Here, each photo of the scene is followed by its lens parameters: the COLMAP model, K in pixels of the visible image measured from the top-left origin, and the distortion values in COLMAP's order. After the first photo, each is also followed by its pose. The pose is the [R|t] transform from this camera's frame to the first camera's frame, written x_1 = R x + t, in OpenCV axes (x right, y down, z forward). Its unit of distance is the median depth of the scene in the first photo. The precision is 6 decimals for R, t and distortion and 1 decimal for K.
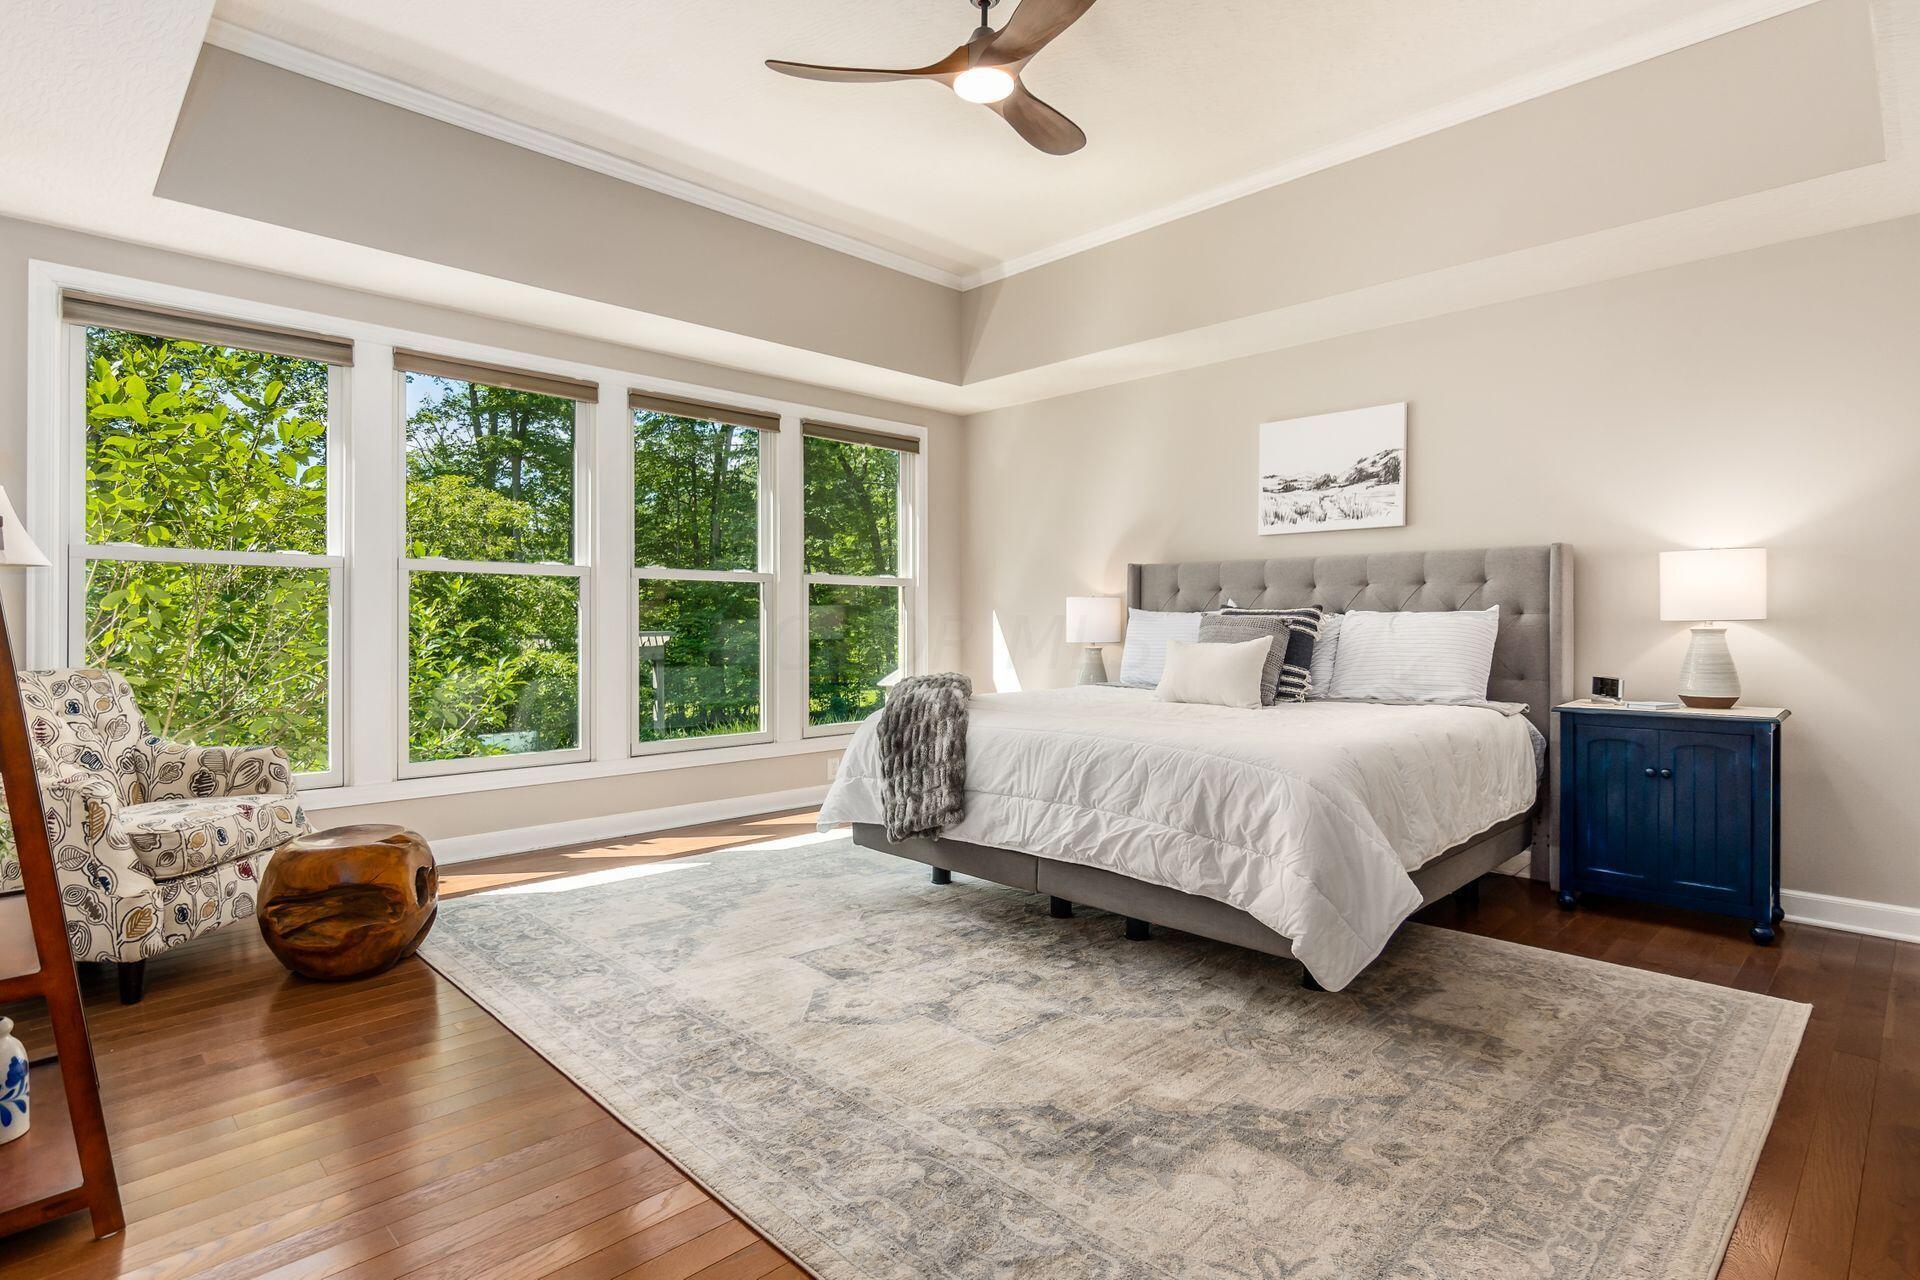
lens RADIAL K [[985.2, 0, 960.0], [0, 985.2, 640.0], [0, 0, 1]] dist [-0.003405, -0.001176]
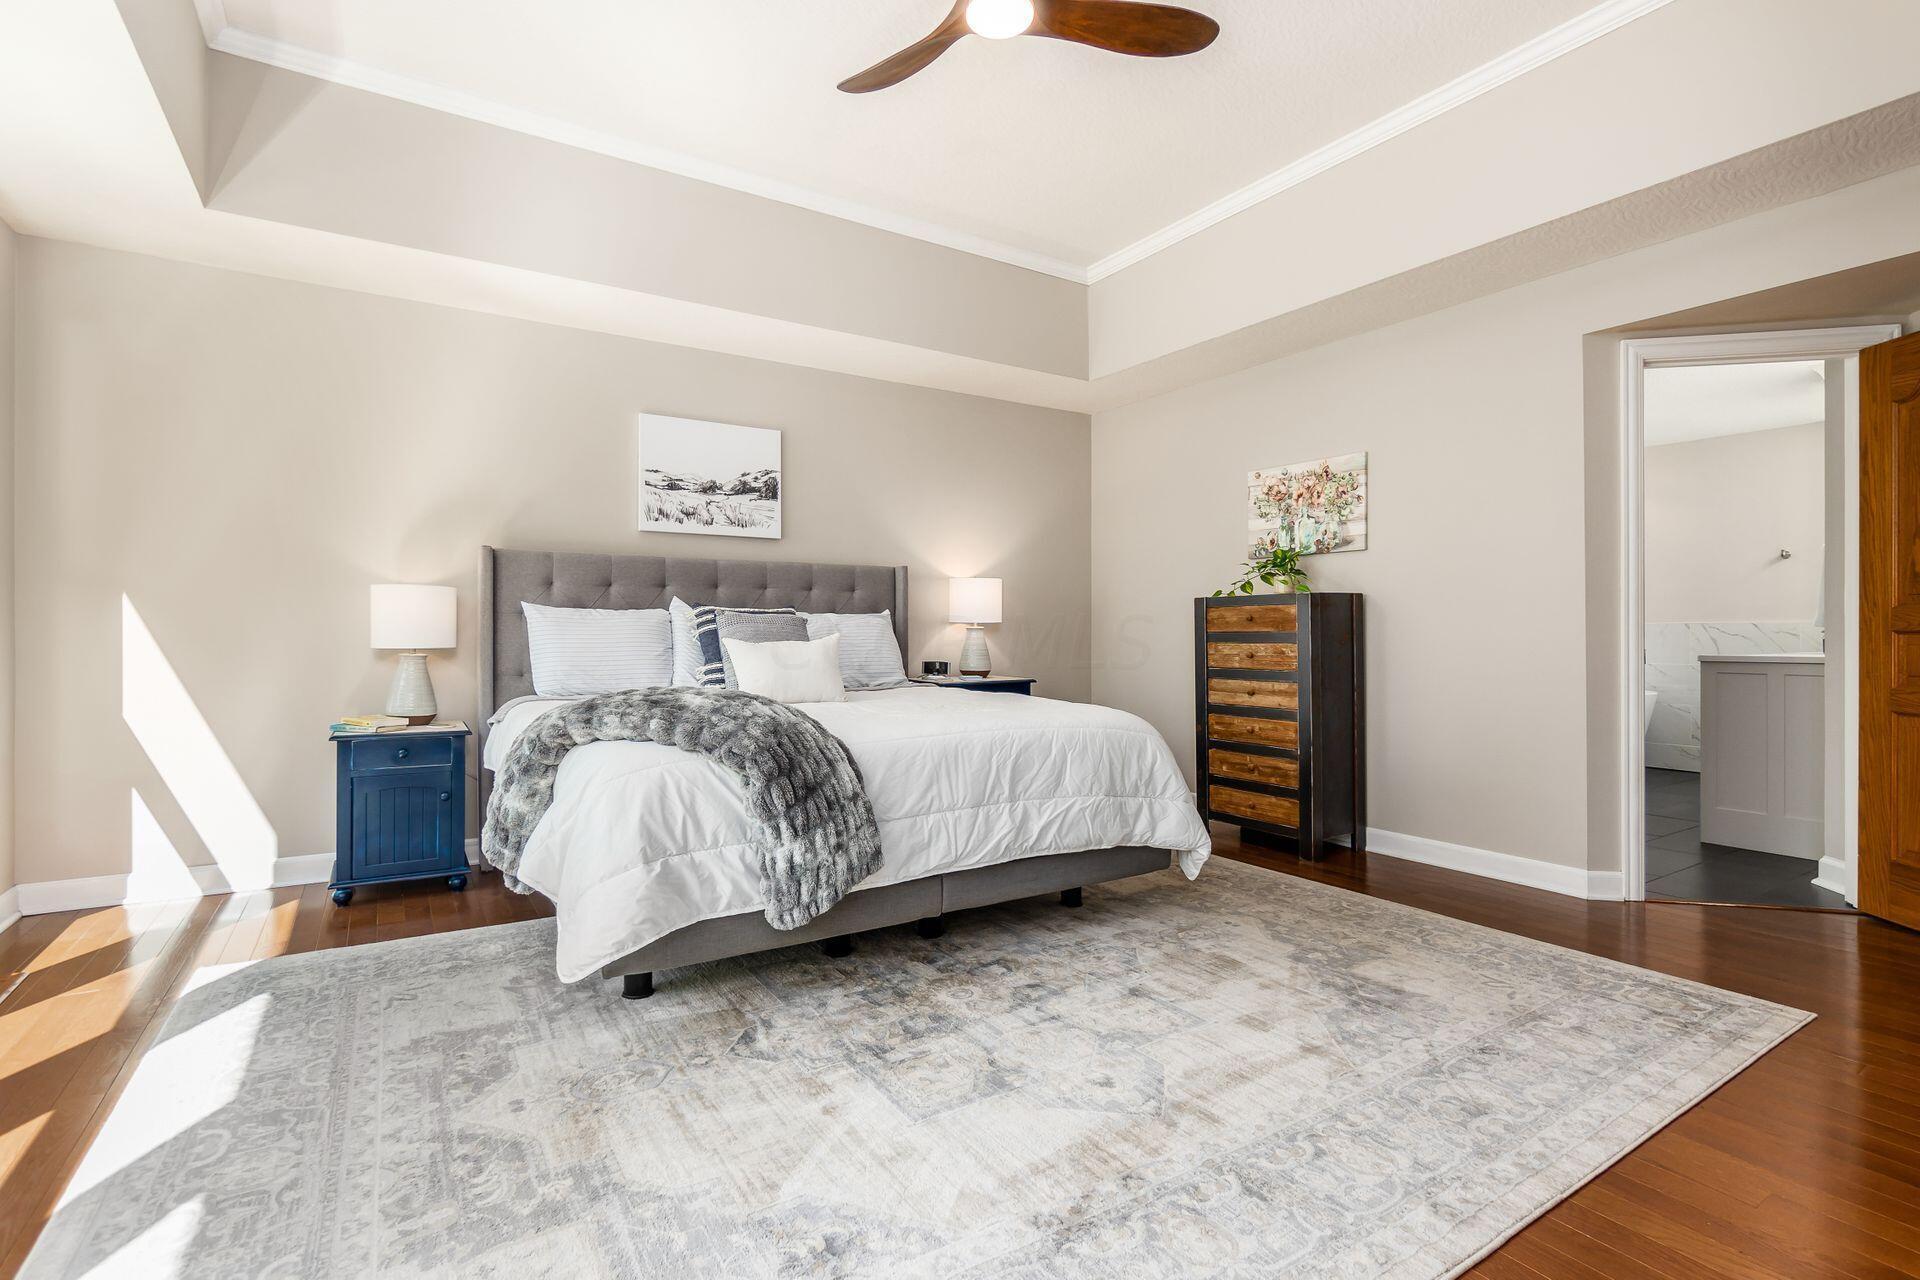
lens RADIAL K [[881.6, 0, 960.0], [0, 881.6, 640.0], [0, 0, 1]] dist [-0.008354, -0.000322]
pose [[0.210423, -0.009365, 0.977566, -0.702900], [0.019769, 0.999790, 0.005322, 0.000583], [-0.977411, 0.018206, 0.210564, 0.804556]]
